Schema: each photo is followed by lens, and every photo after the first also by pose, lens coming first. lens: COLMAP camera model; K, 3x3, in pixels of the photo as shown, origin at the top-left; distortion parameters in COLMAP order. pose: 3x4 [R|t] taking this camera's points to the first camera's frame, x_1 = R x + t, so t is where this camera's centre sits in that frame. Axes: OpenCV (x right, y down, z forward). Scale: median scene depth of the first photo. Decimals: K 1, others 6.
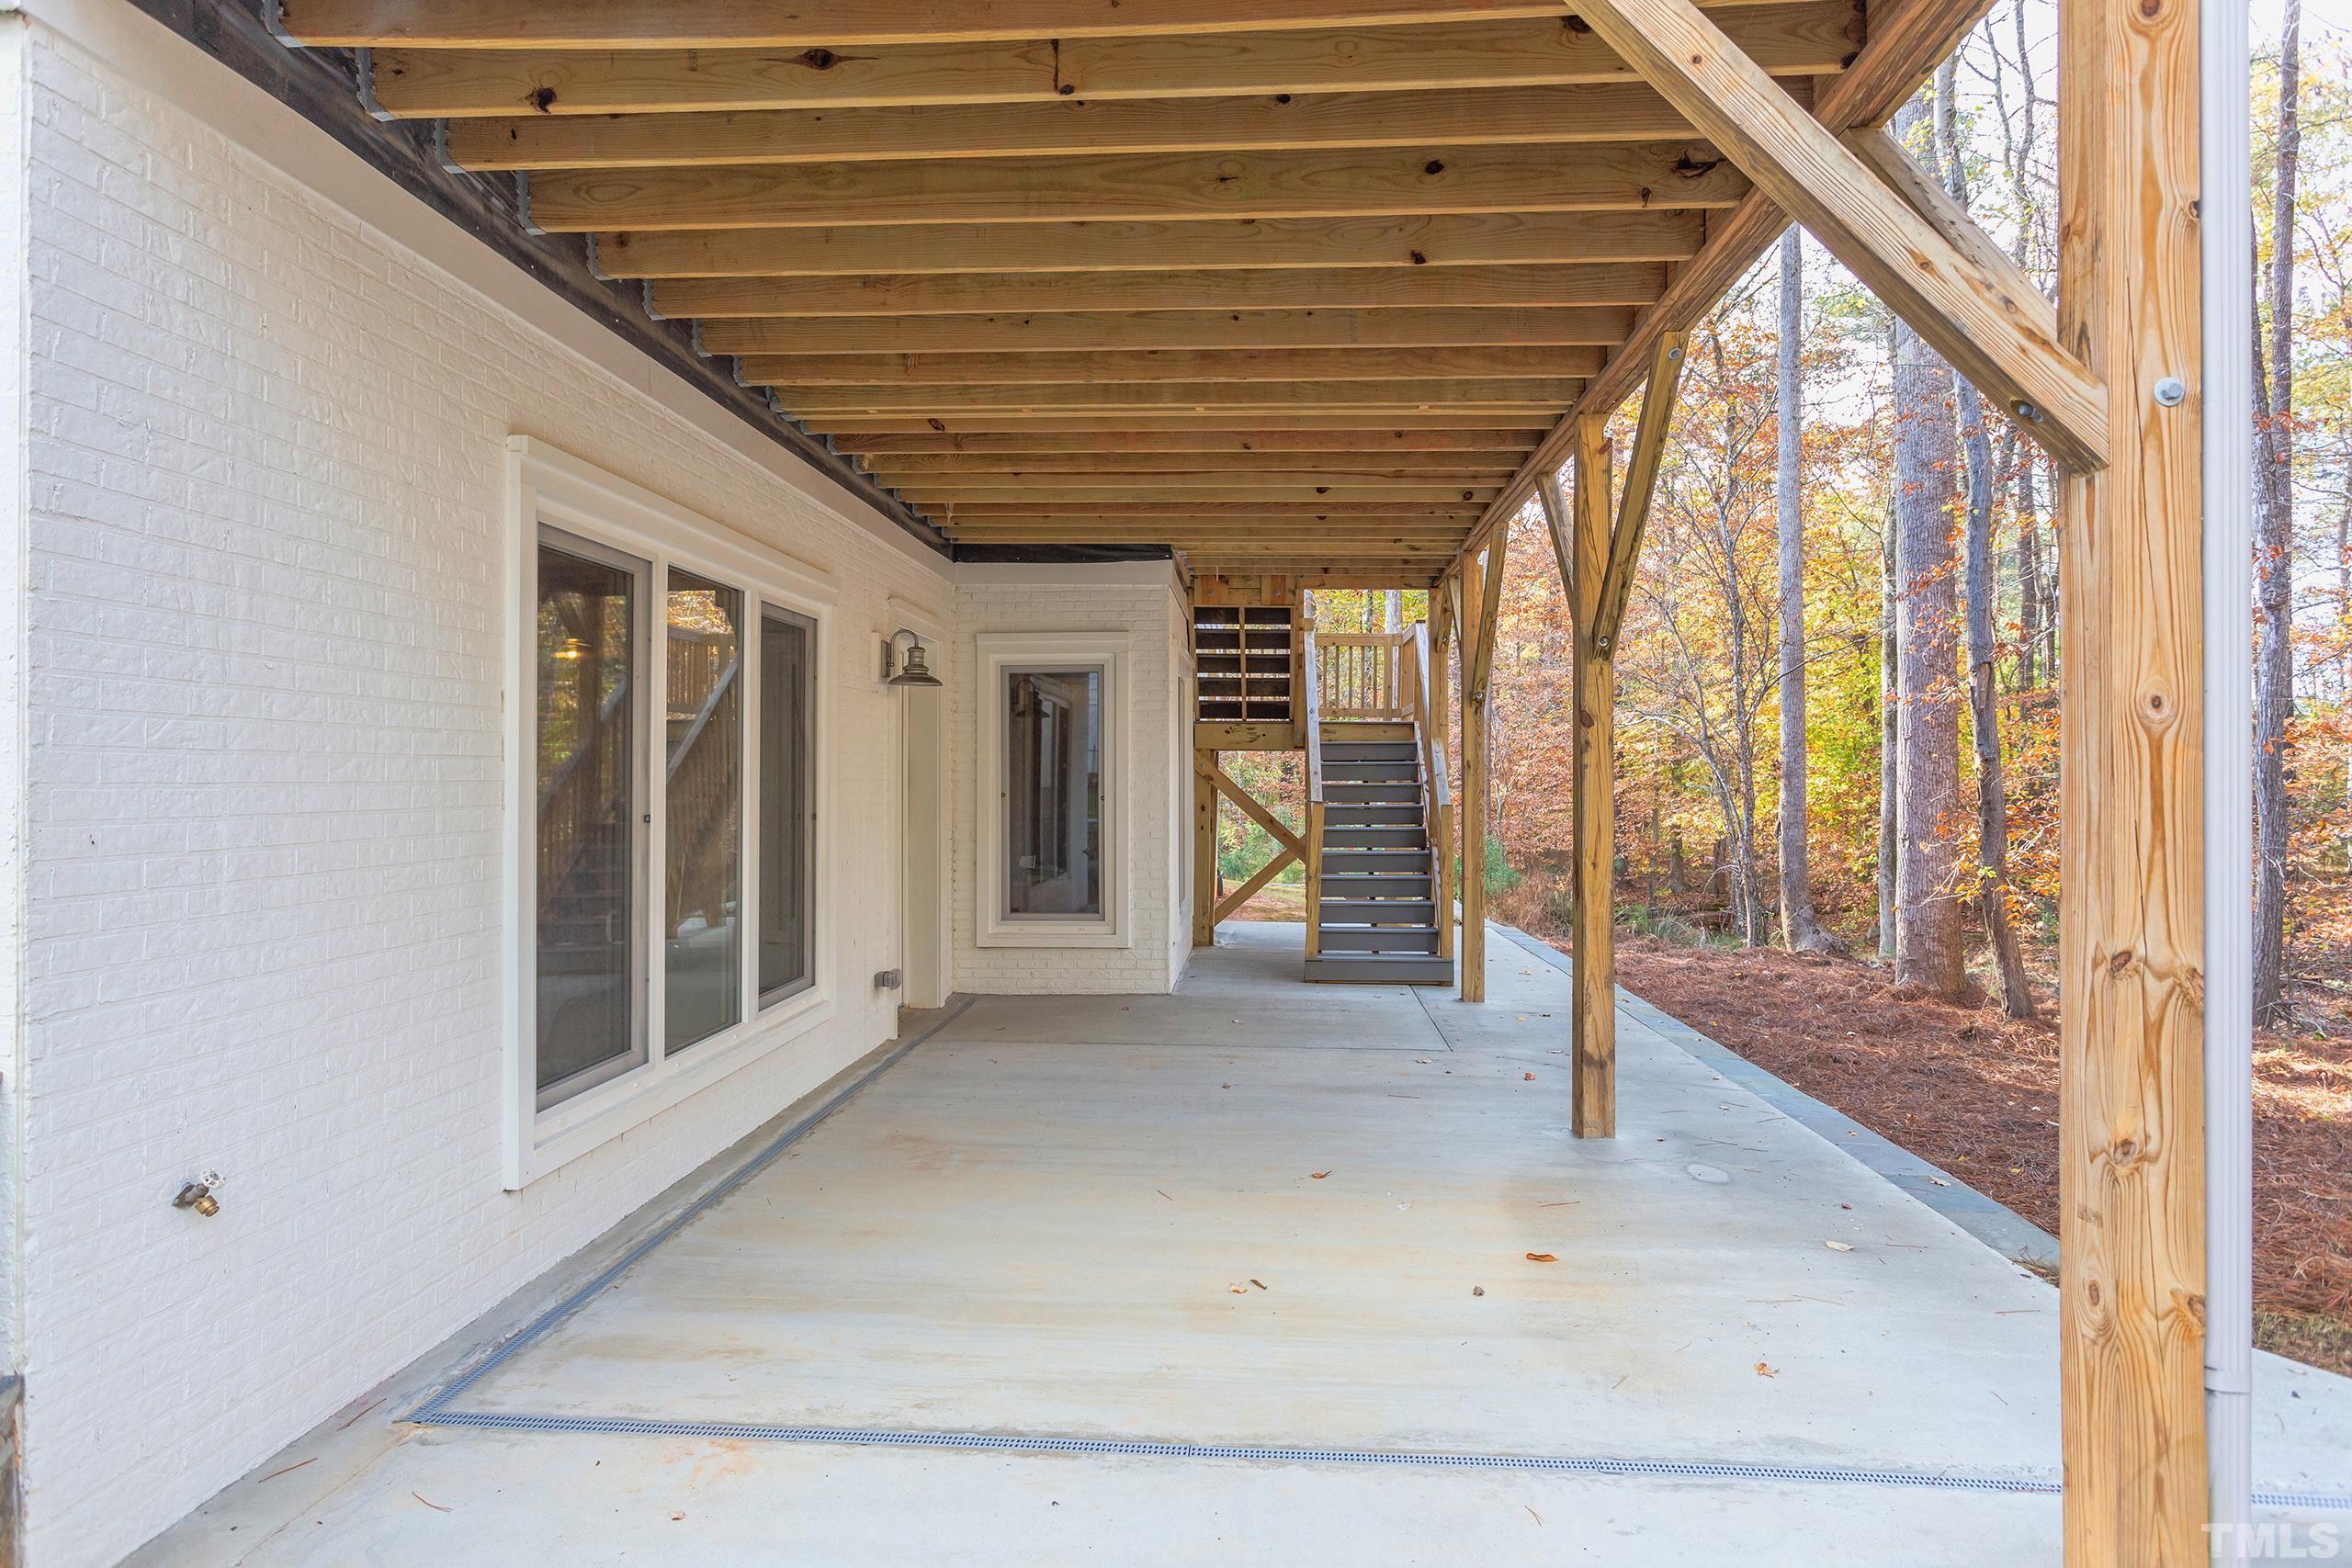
lens RADIAL K [[1346.6, 0, 1180.1], [0, 1346.6, 775.5], [0, 0, 1]] dist [-0.004597, 0.002731]
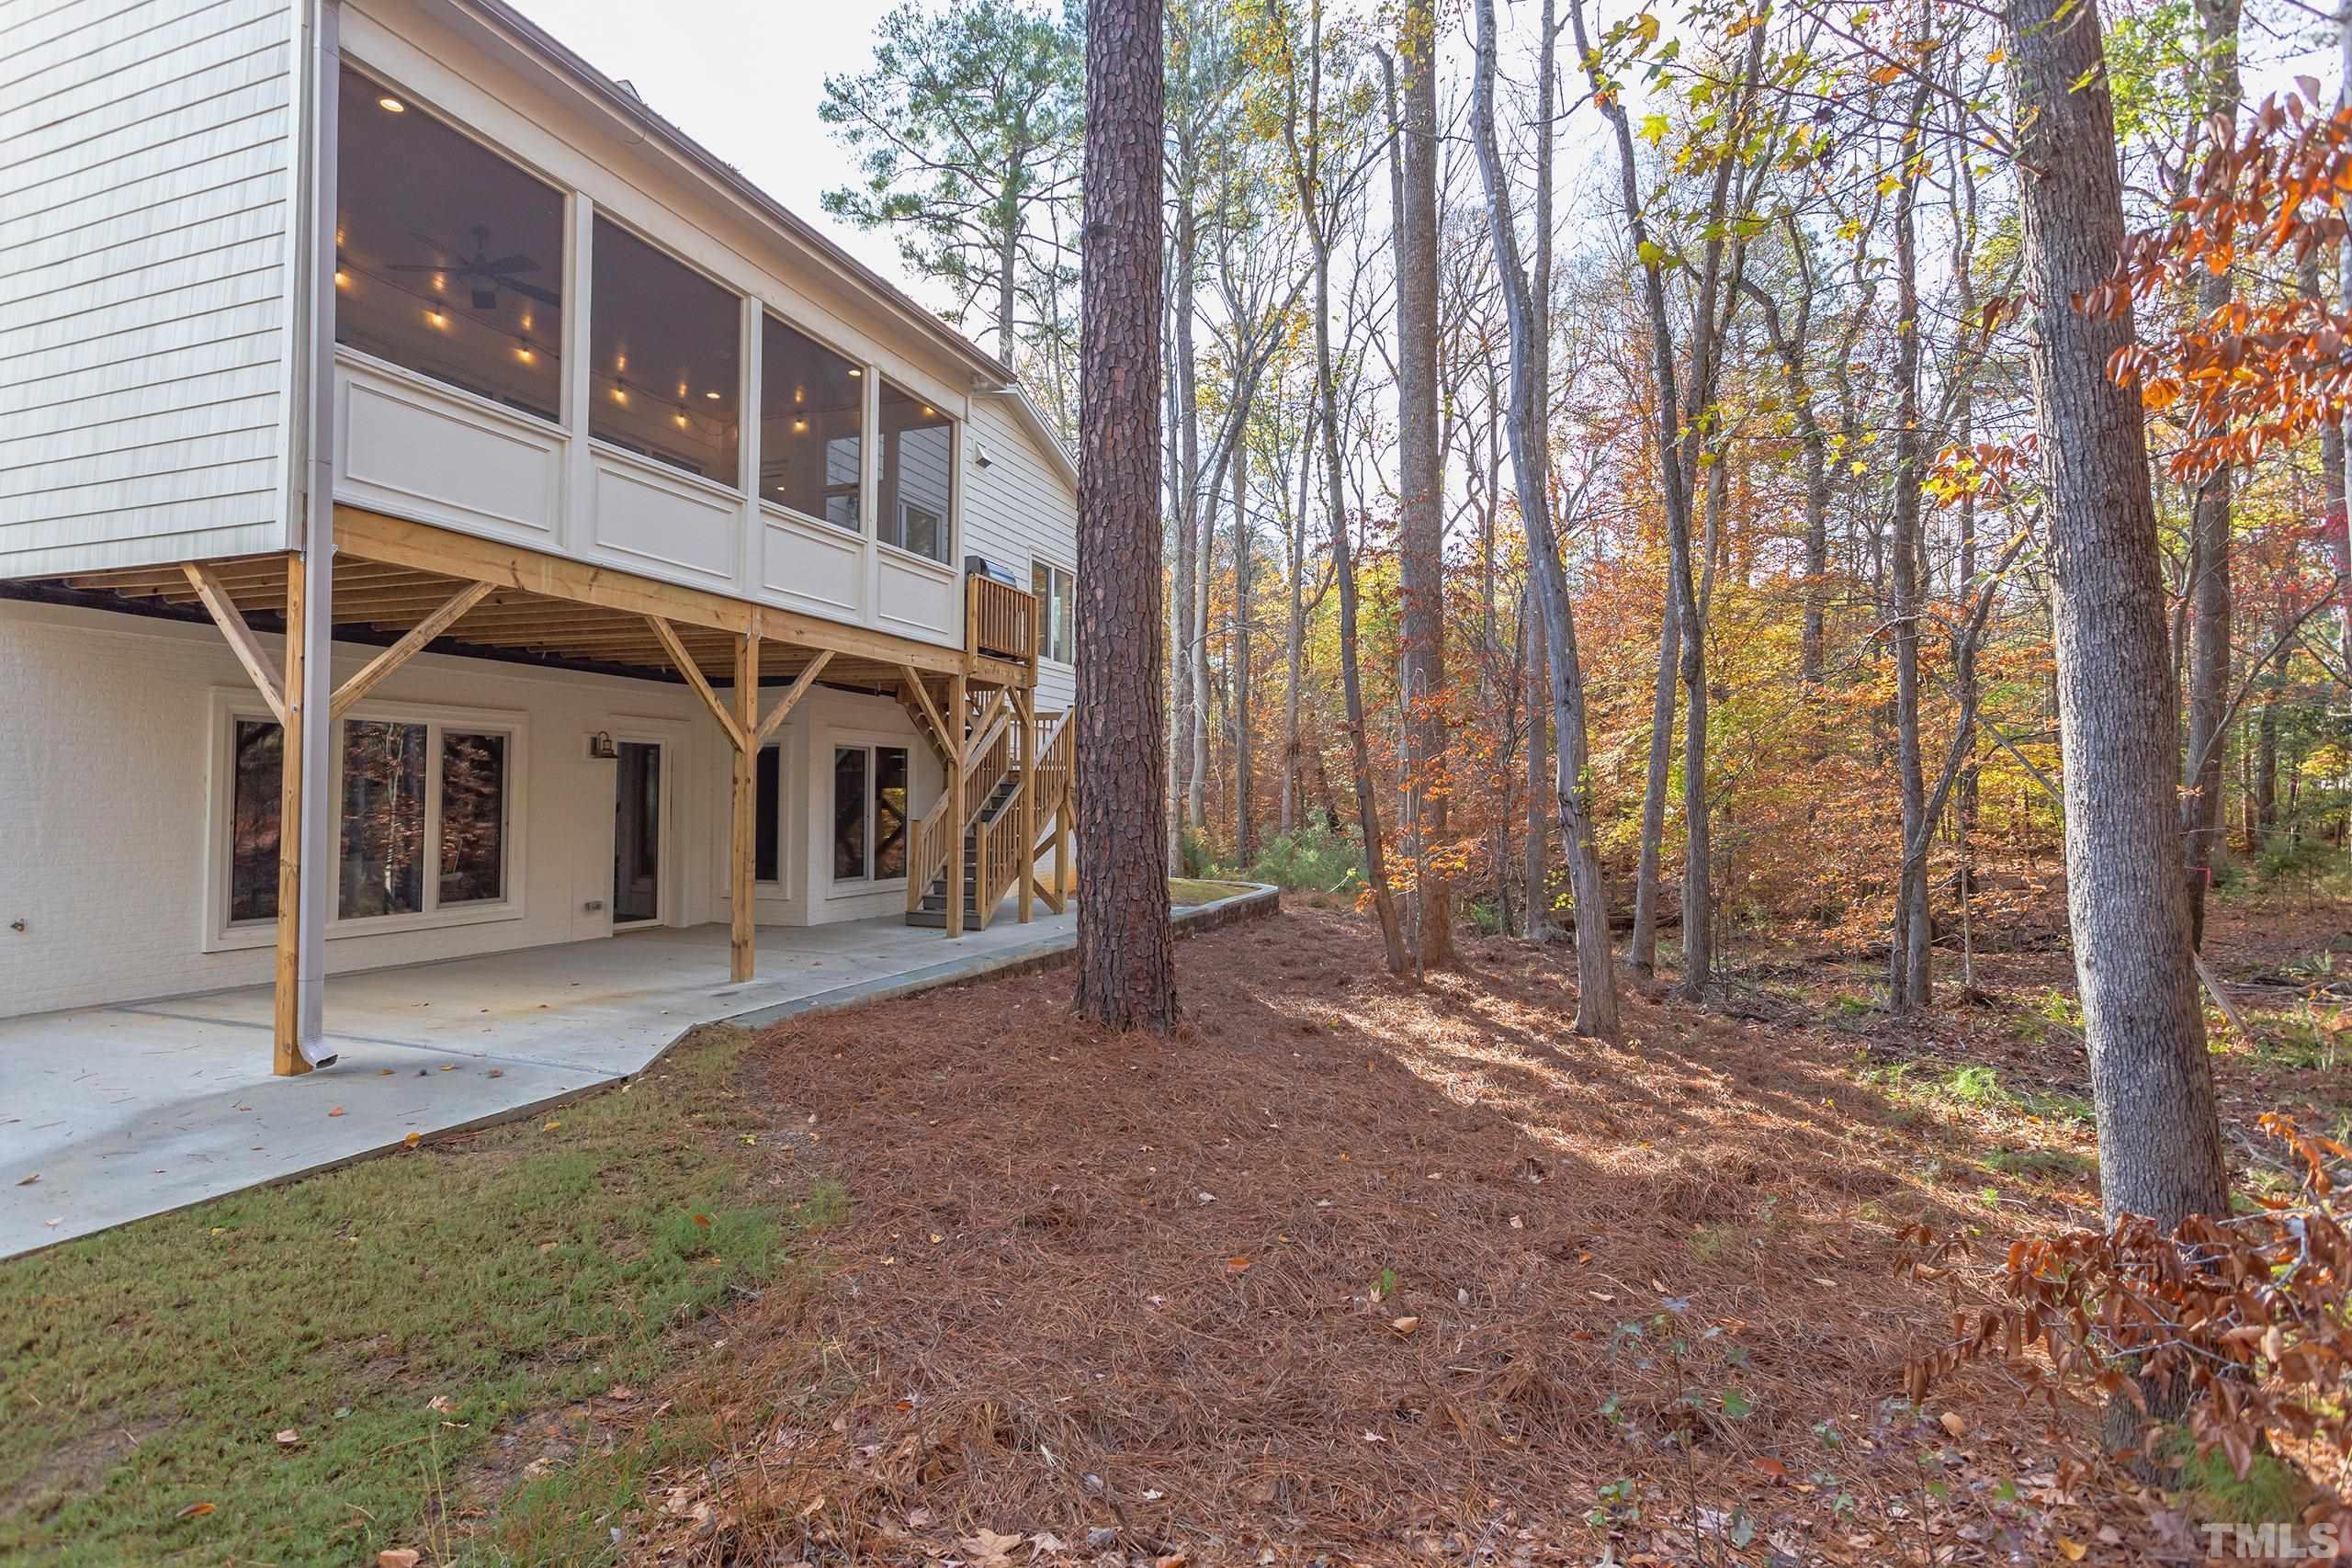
lens RADIAL K [[1118.3, 0, 1176.3], [0, 1118.3, 775.3], [0, 0, 1]] dist [0.002905, 0.001099]
pose [[0.956784, 0.001479, -0.290795, 2.178712], [-0.007306, 0.999794, -0.018952, -0.034942], [0.290707, 0.020258, 0.956598, -0.681617]]
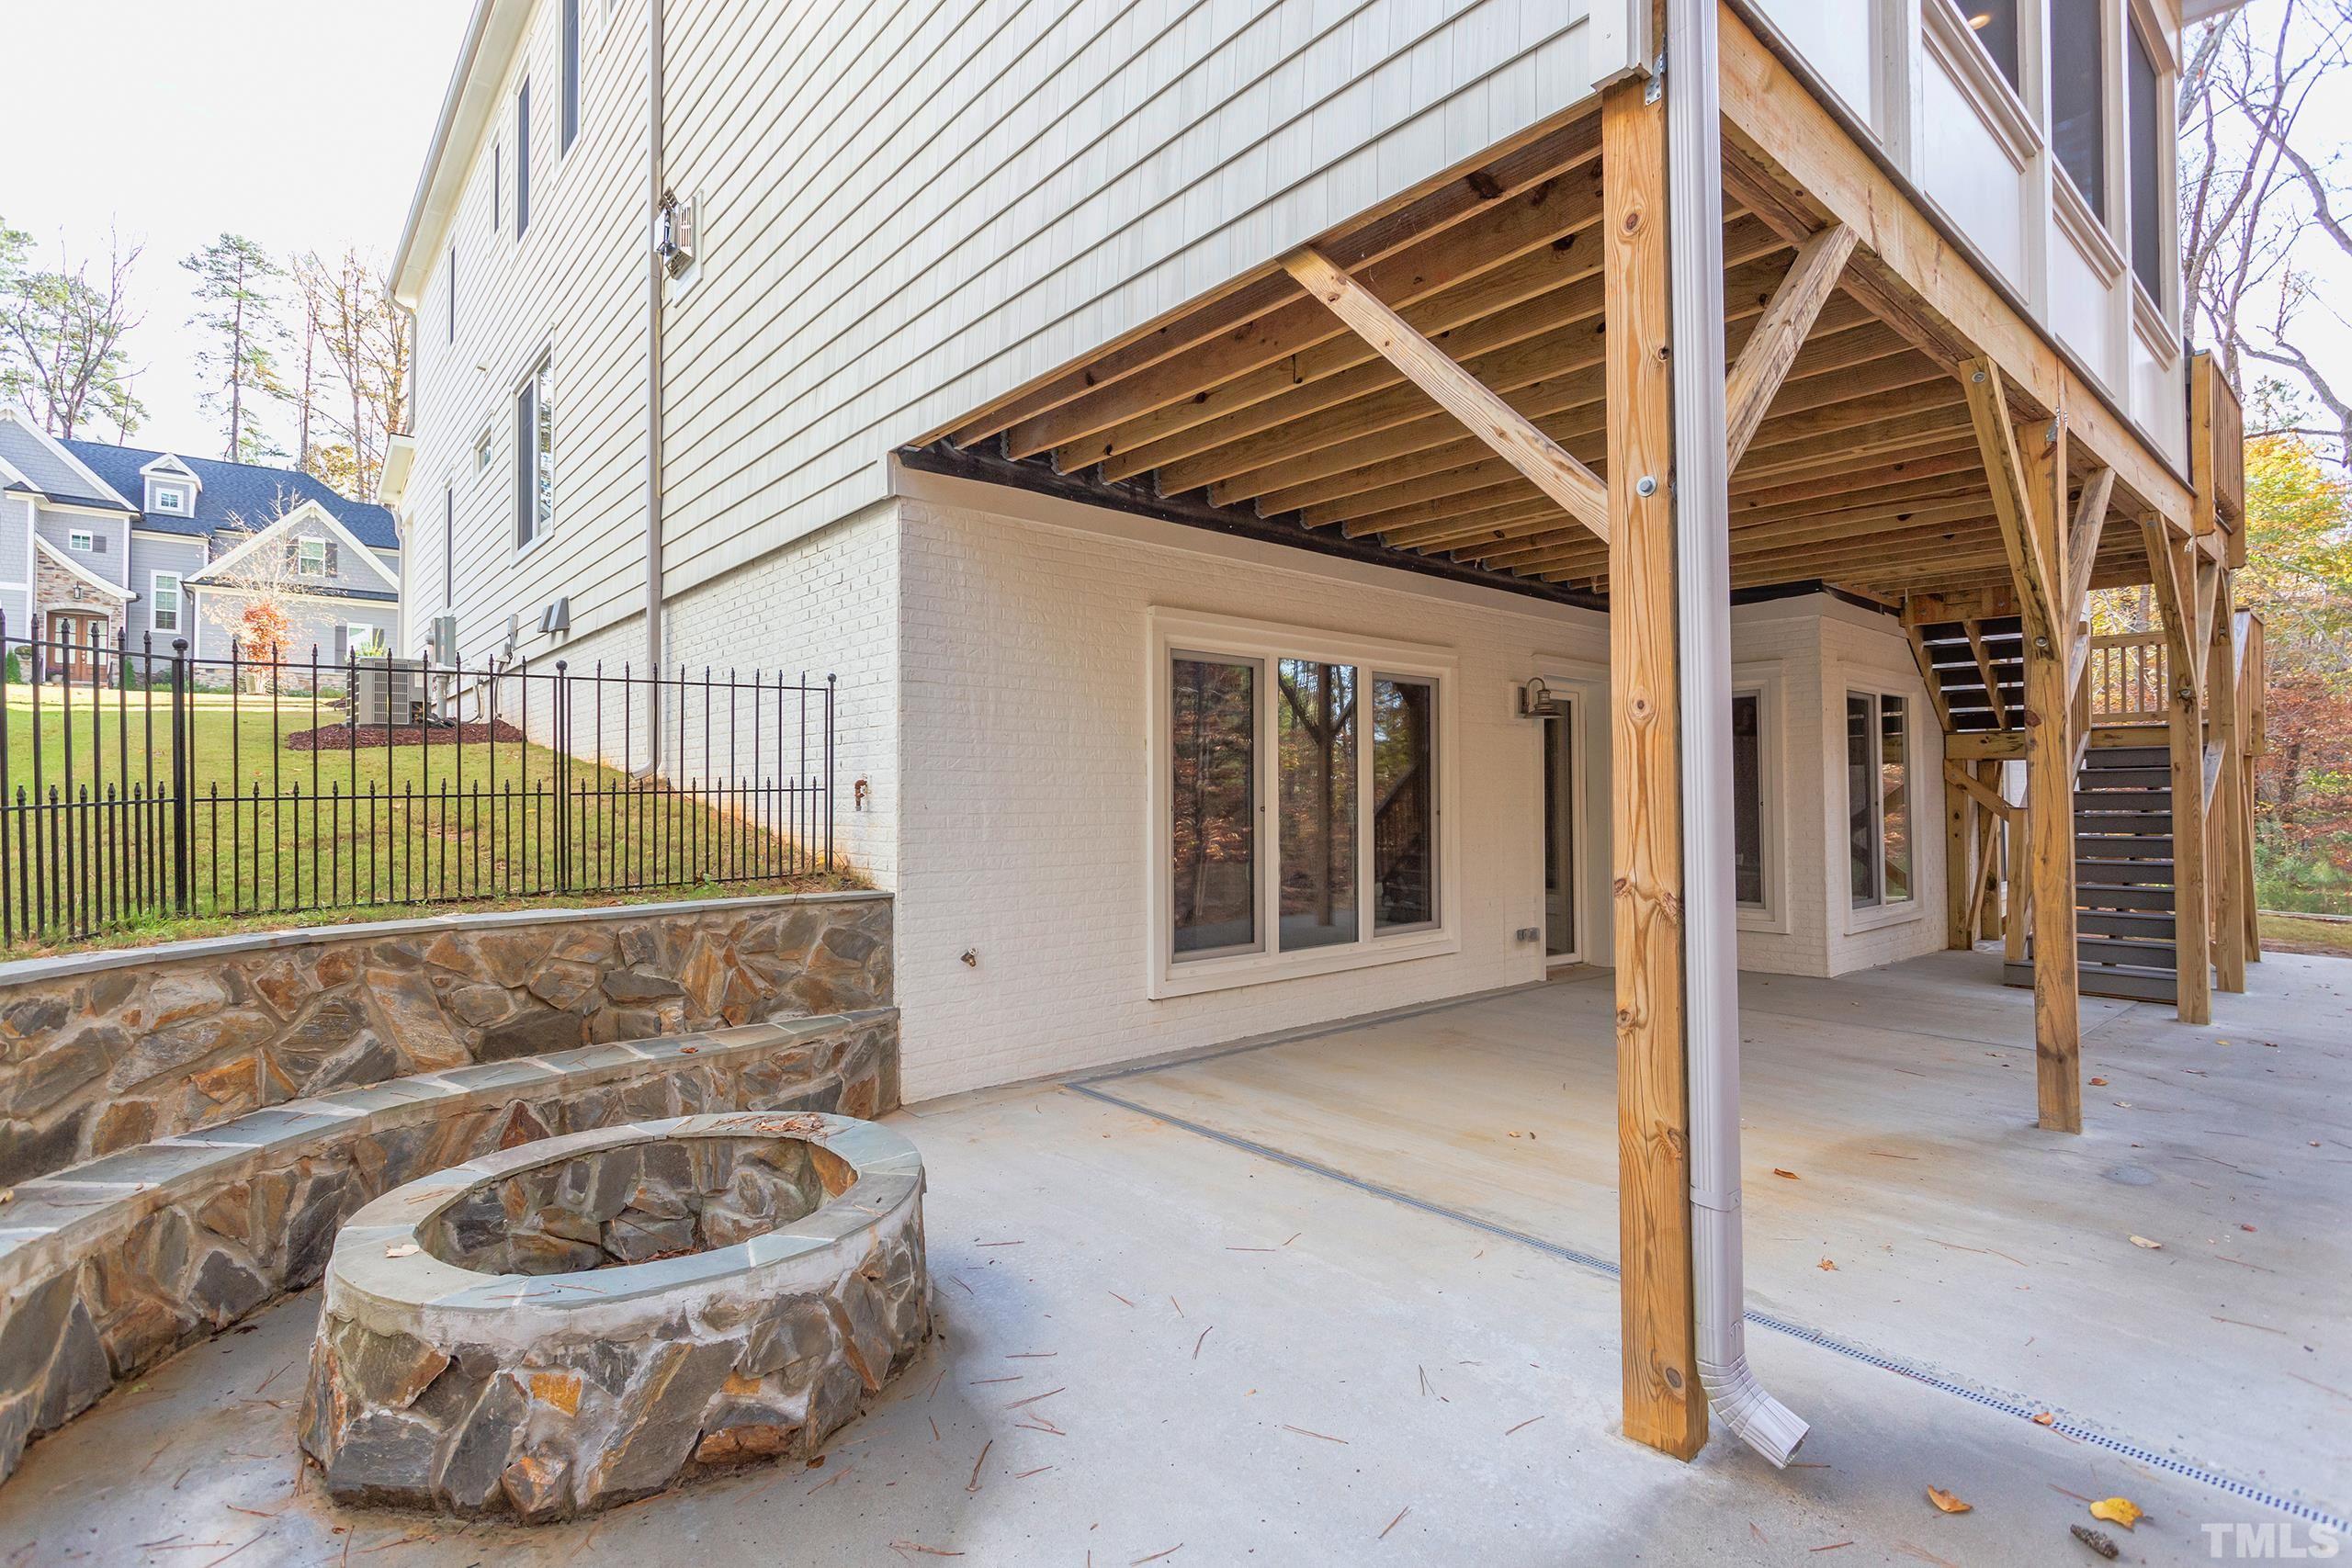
lens RADIAL K [[1118.3, 0, 1176.3], [0, 1118.3, 775.3], [0, 0, 1]] dist [0.002905, 0.001099]
pose [[0.704499, -0.019116, -0.709448, 0.675798], [0.006056, 0.999763, -0.020926, 0.023399], [0.709680, 0.010446, 0.704447, -0.102677]]
